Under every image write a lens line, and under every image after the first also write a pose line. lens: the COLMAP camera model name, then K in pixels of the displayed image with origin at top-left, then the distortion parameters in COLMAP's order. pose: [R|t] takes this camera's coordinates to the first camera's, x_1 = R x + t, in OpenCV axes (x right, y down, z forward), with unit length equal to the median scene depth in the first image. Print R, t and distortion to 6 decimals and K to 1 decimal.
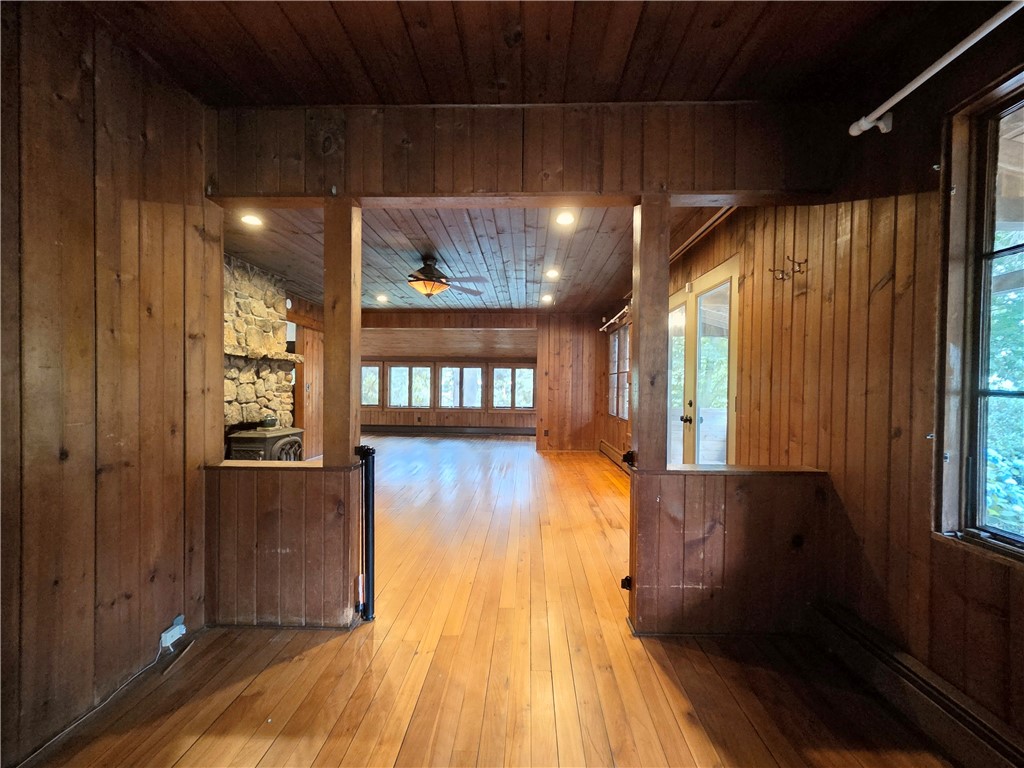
lens RADIAL K [[443.7, 0, 518.3], [0, 443.7, 392.2], [0, 0, 1]] dist [0.002639, -0.000413]
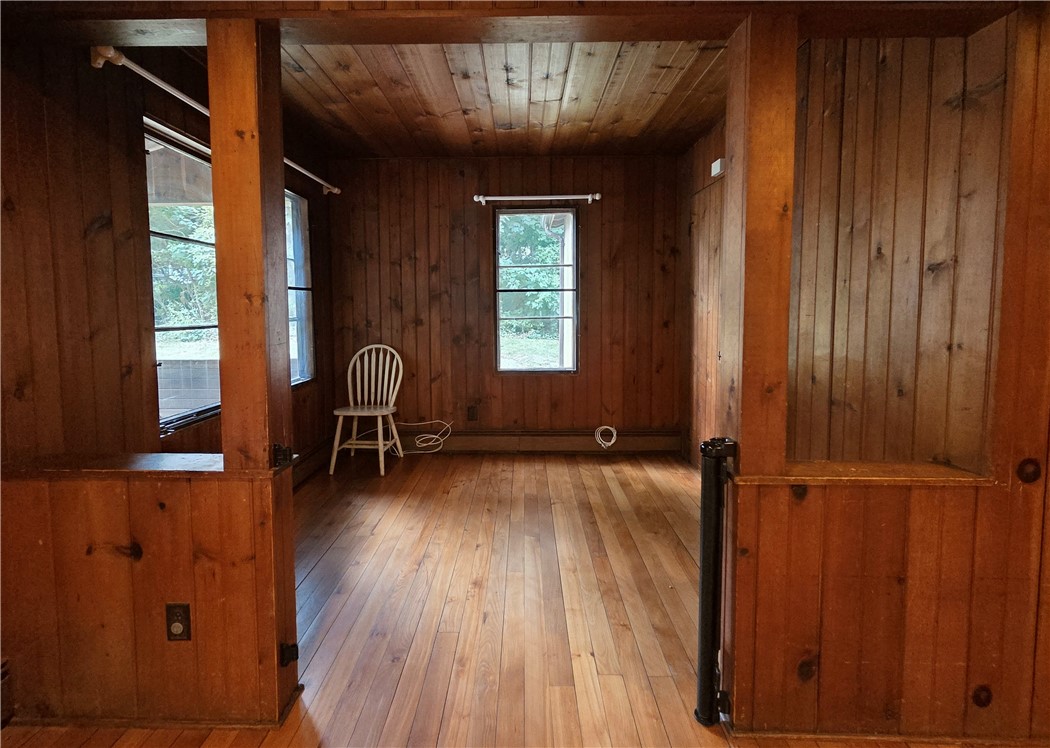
lens RADIAL K [[458.7, 0, 512.5], [0, 458.7, 333.1], [0, 0, 1]] dist [0.000512, 0.000245]
pose [[-0.999977, -0.006641, -0.001190, -0.027100], [-0.006710, 0.997323, 0.072814, -0.027258], [0.000703, 0.072820, -0.997345, 0.665657]]
